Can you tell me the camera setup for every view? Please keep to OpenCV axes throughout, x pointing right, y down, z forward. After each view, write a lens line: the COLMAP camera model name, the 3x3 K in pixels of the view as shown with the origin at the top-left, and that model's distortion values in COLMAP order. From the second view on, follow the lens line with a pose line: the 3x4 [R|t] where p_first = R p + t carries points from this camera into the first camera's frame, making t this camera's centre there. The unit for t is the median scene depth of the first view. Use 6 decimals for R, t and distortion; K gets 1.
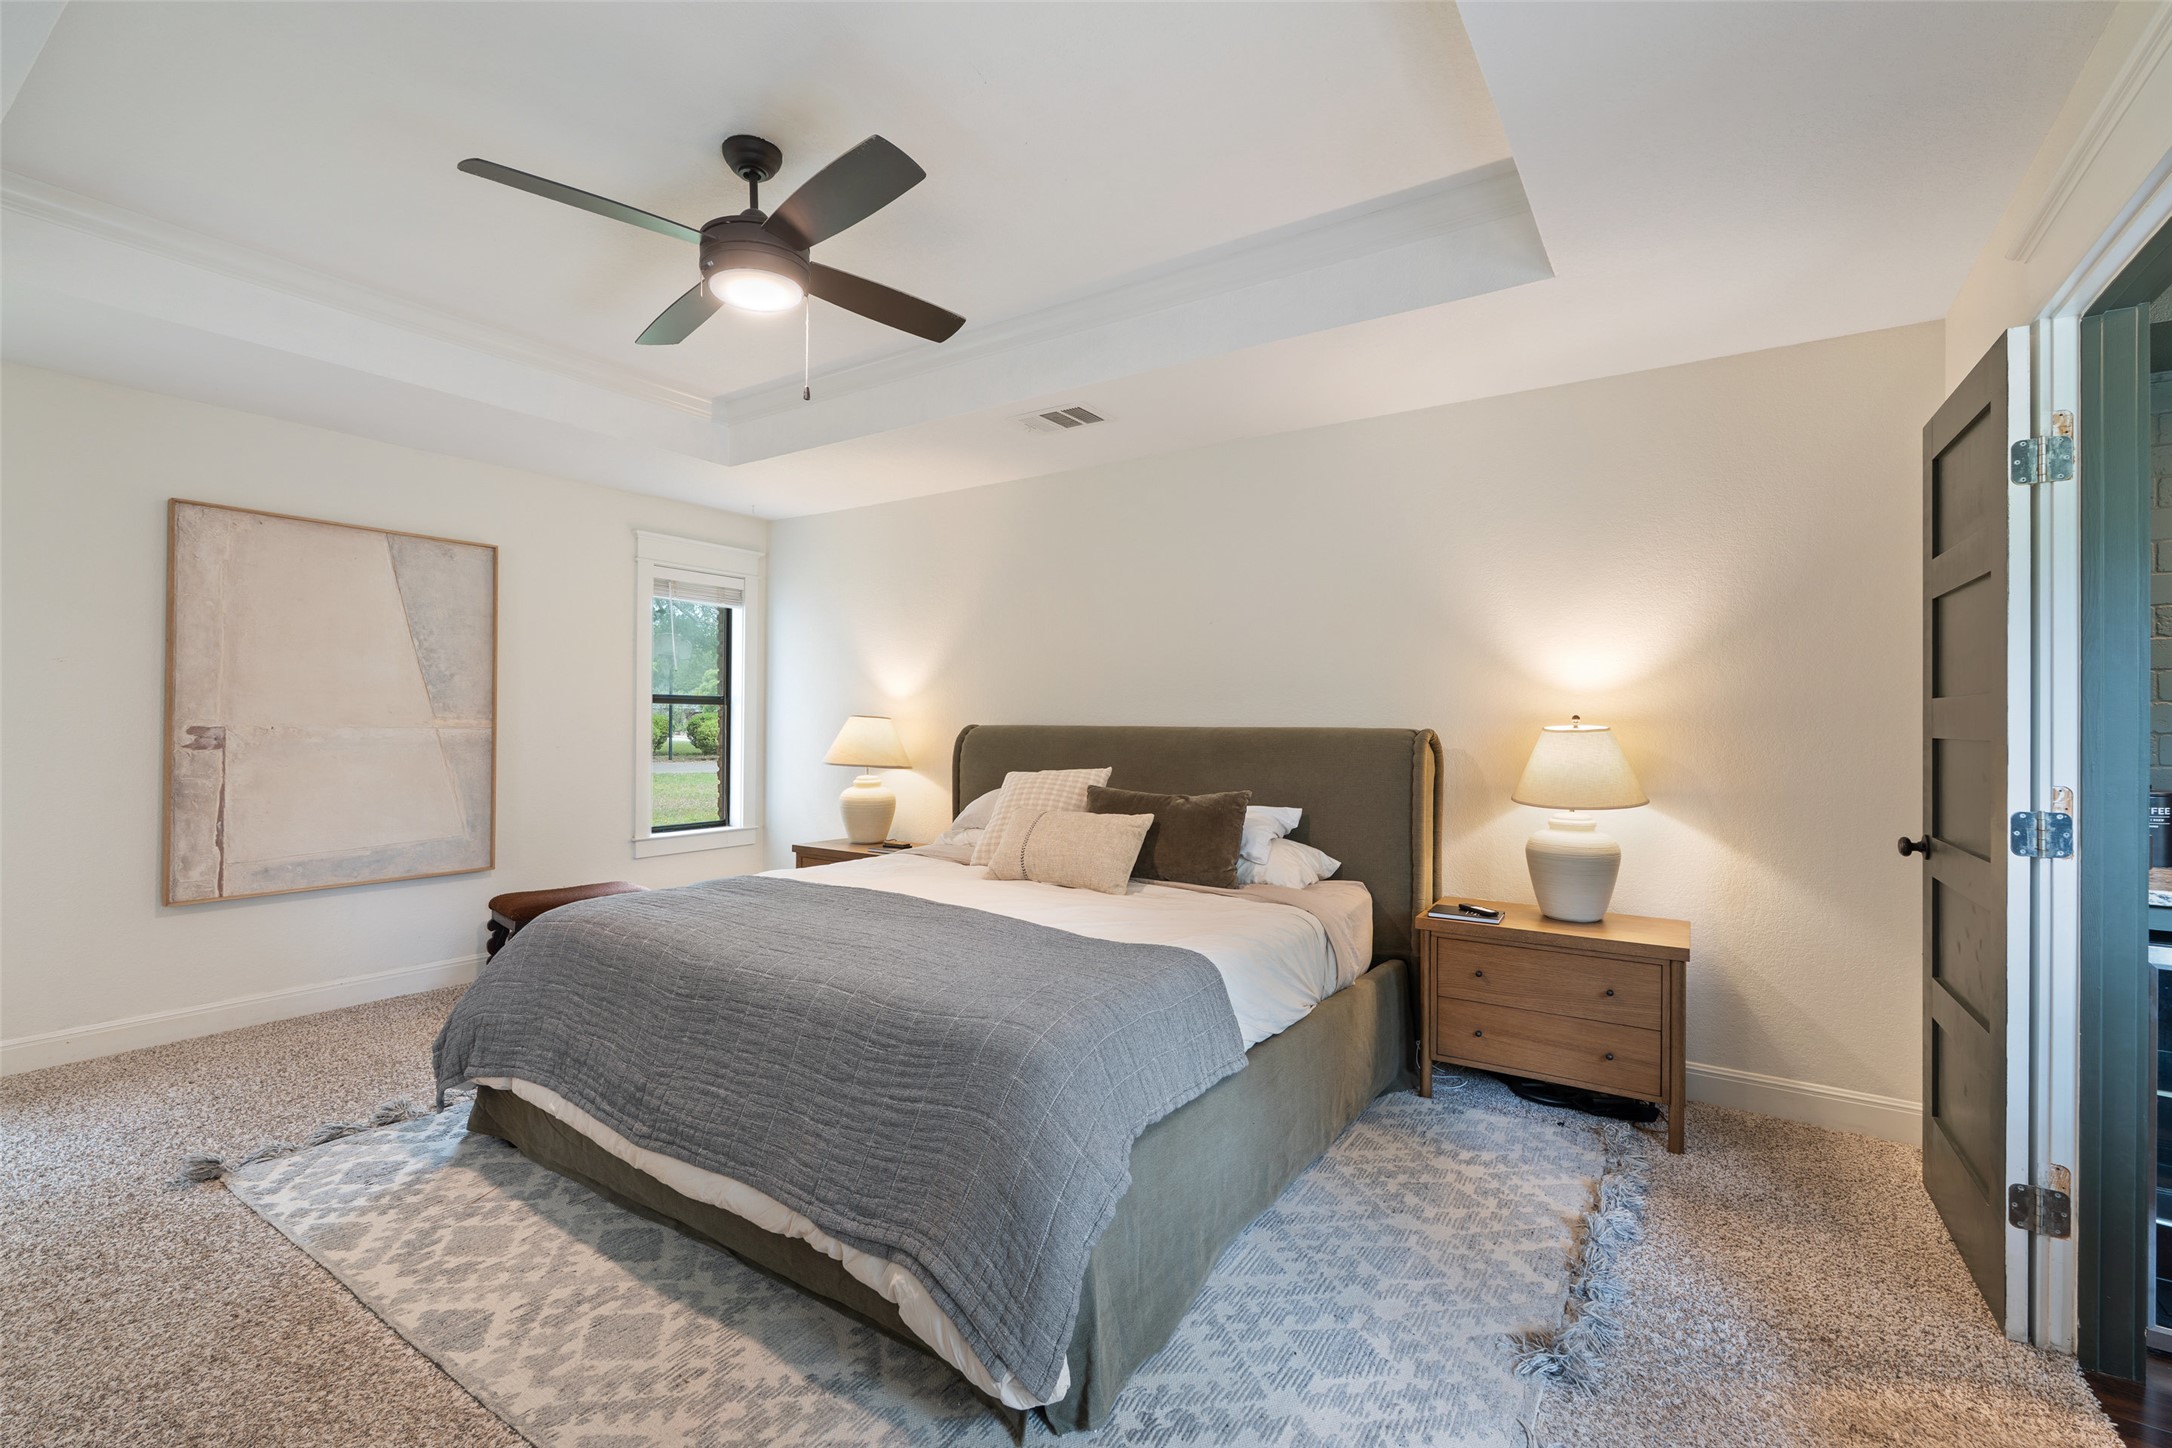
lens RADIAL K [[947.9, 0, 1072.1], [0, 947.9, 689.3], [0, 0, 1]] dist [-0.005536, -0.000019]
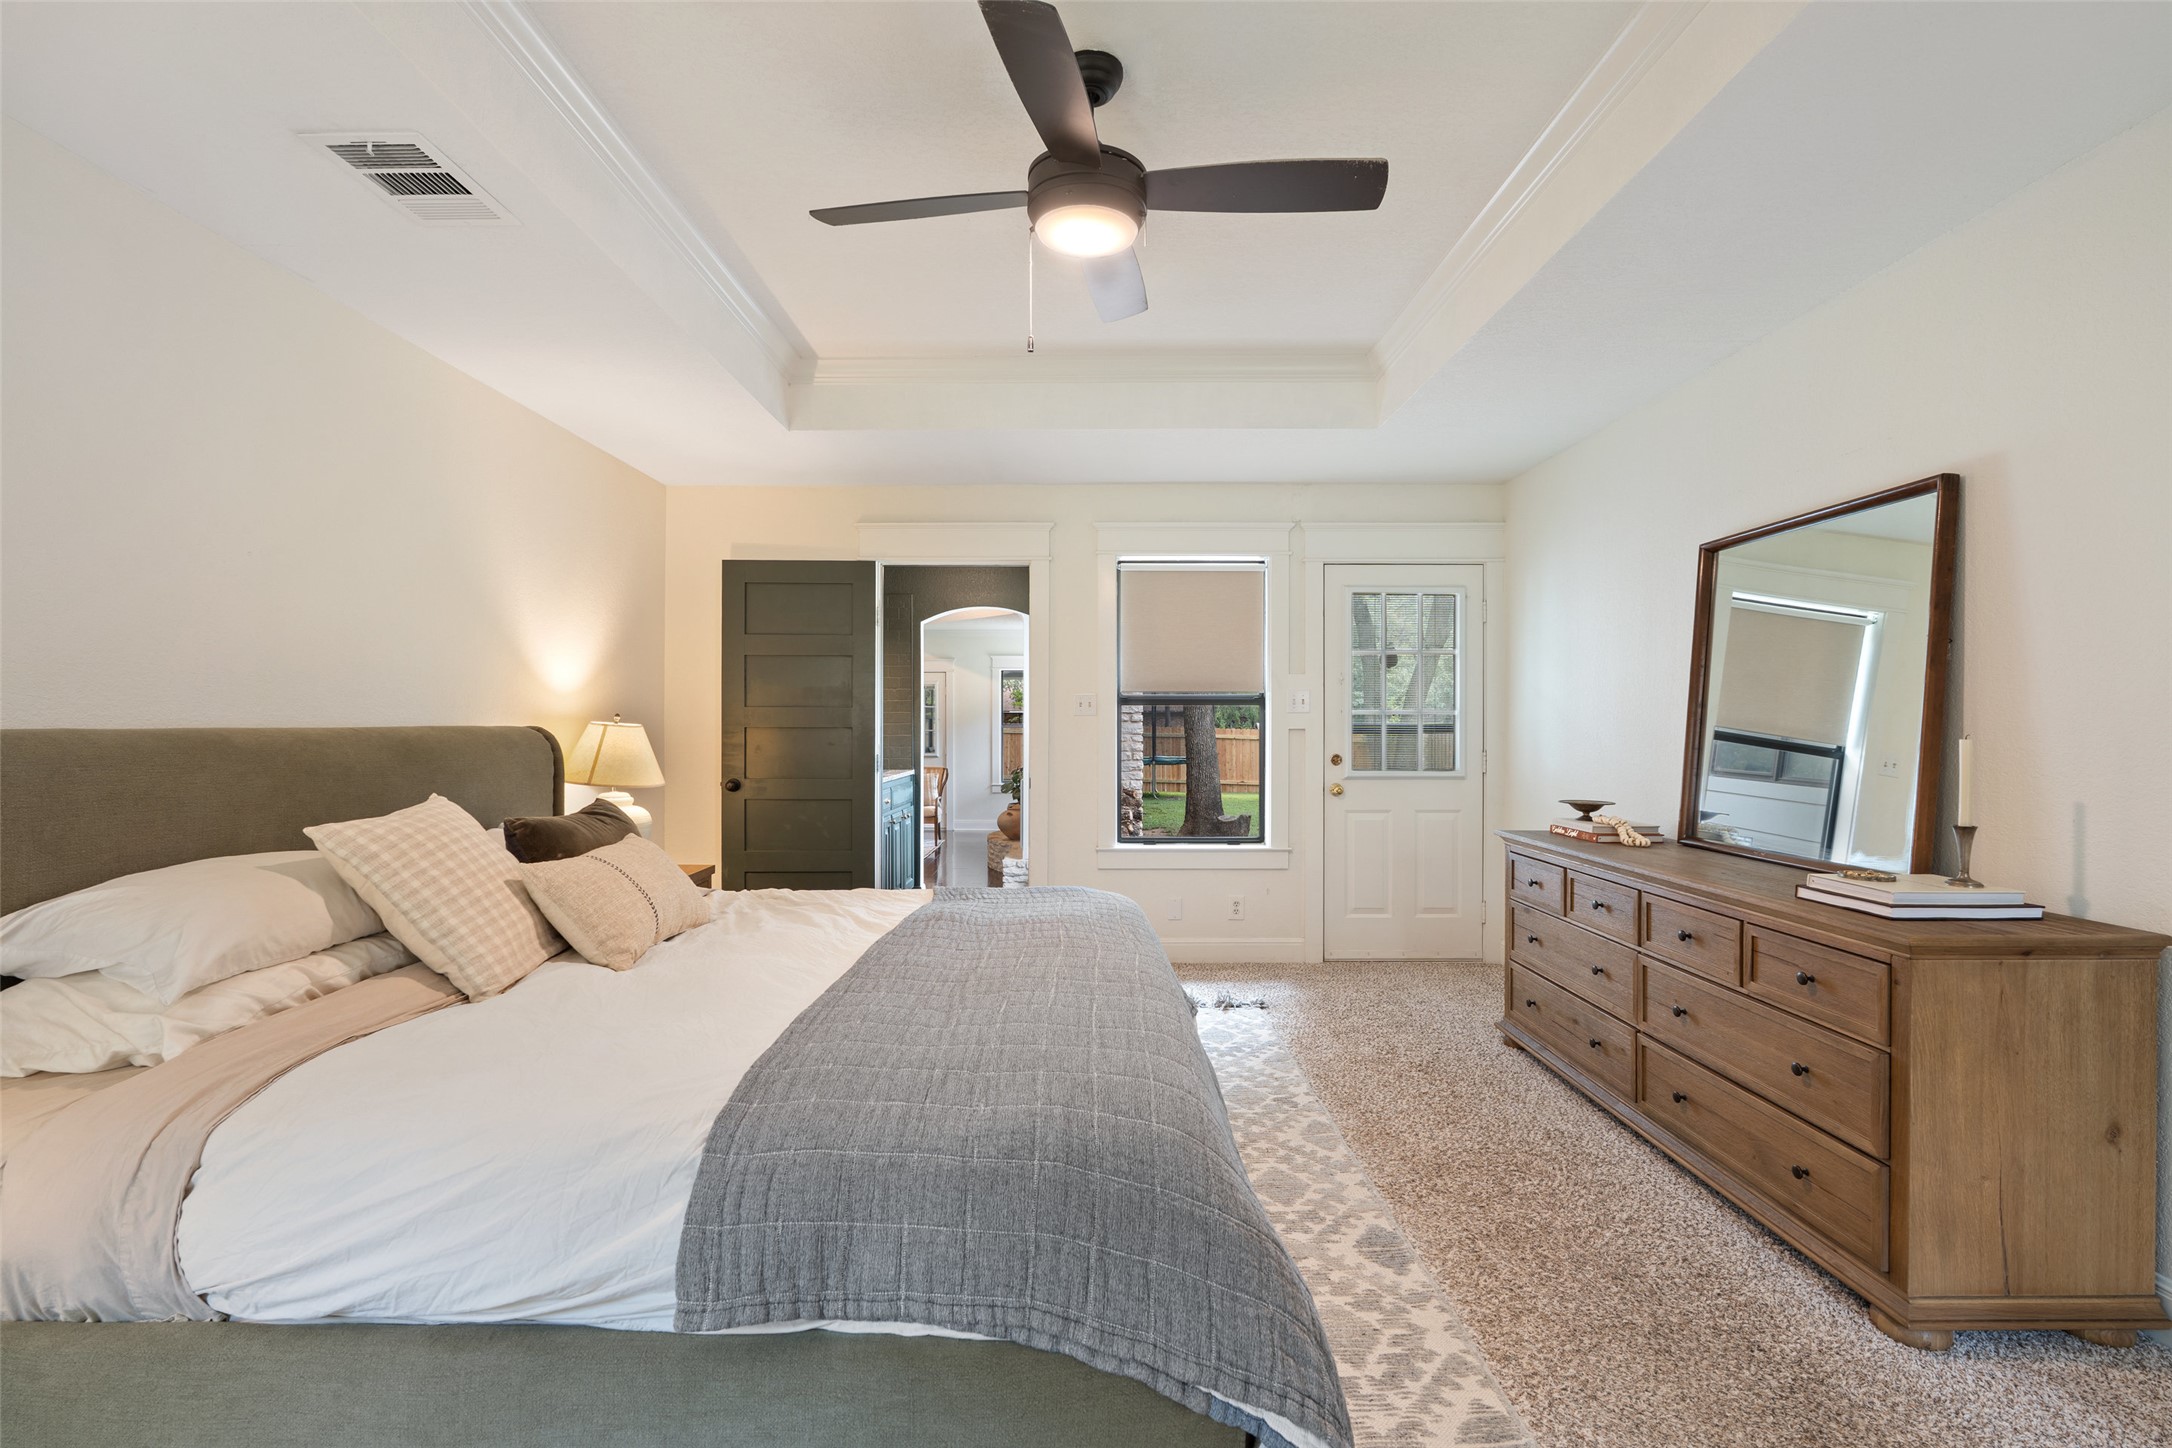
lens RADIAL K [[947.9, 0, 1084.4], [0, 947.9, 723.5], [0, 0, 1]] dist [-0.005536, -0.000019]
pose [[-0.566149, -0.004294, 0.824292, -0.711288], [-0.038265, 0.999045, -0.021076, 0.035152], [-0.823415, -0.043474, -0.565773, 1.009381]]
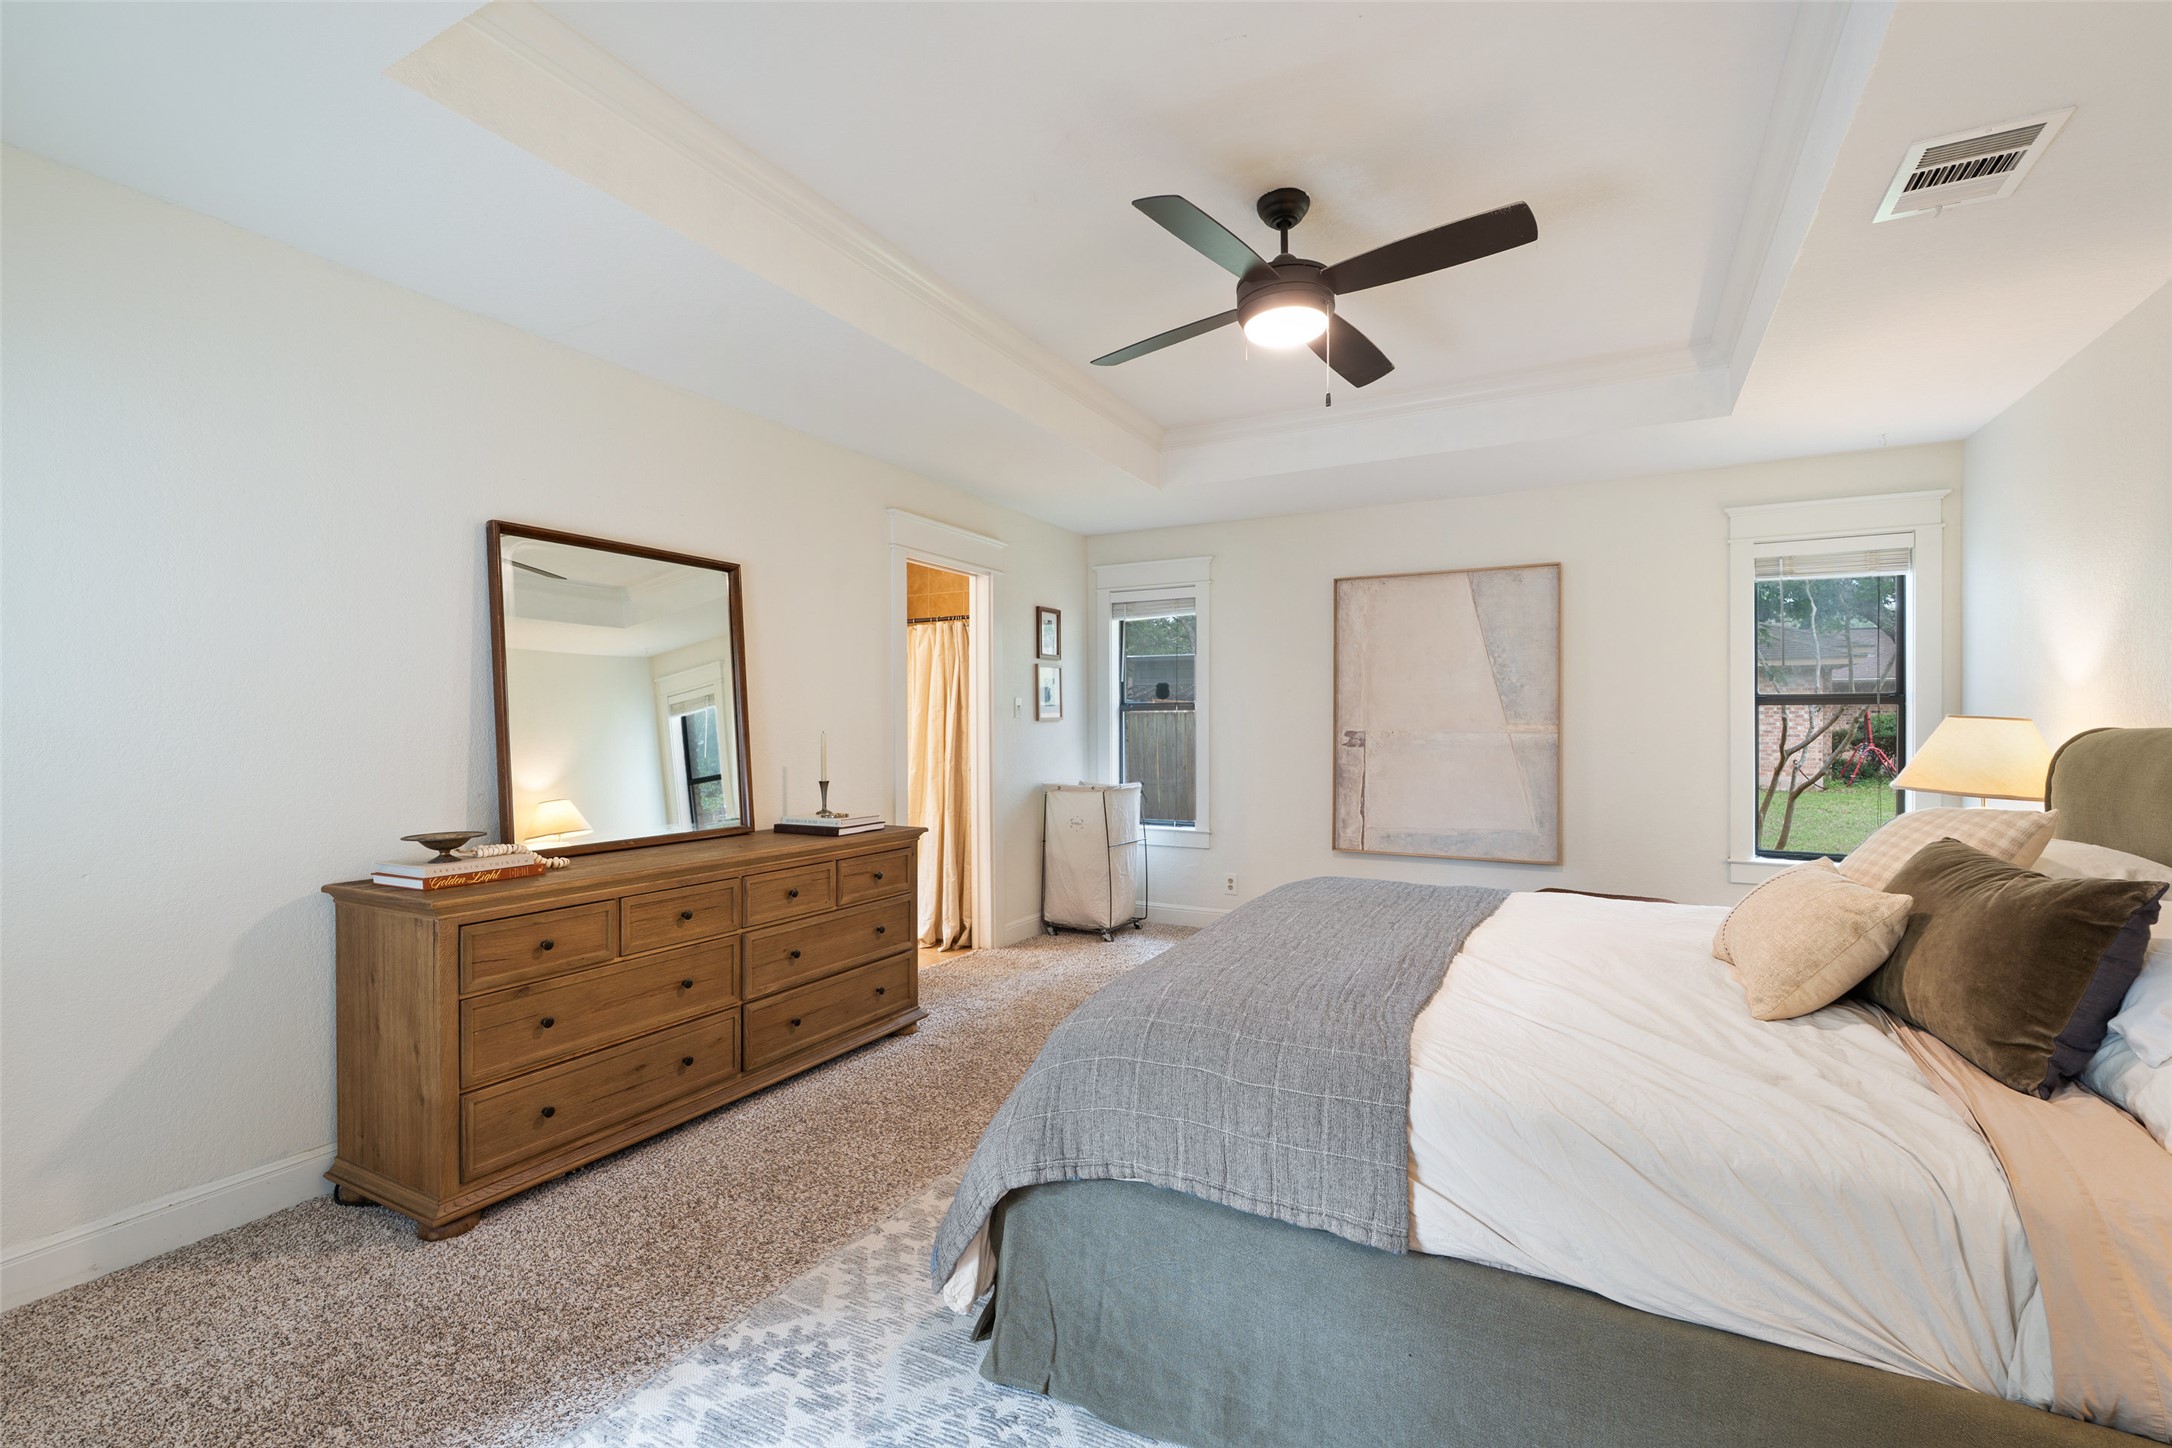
lens RADIAL K [[947.9, 0, 1095.1], [0, 947.9, 719.9], [0, 0, 1]] dist [-0.005536, -0.000019]
pose [[0.110511, -0.009068, -0.993834, 0.487382], [0.036828, 0.999309, -0.005022, 0.014627], [0.993192, -0.036046, 0.110769, 0.445678]]
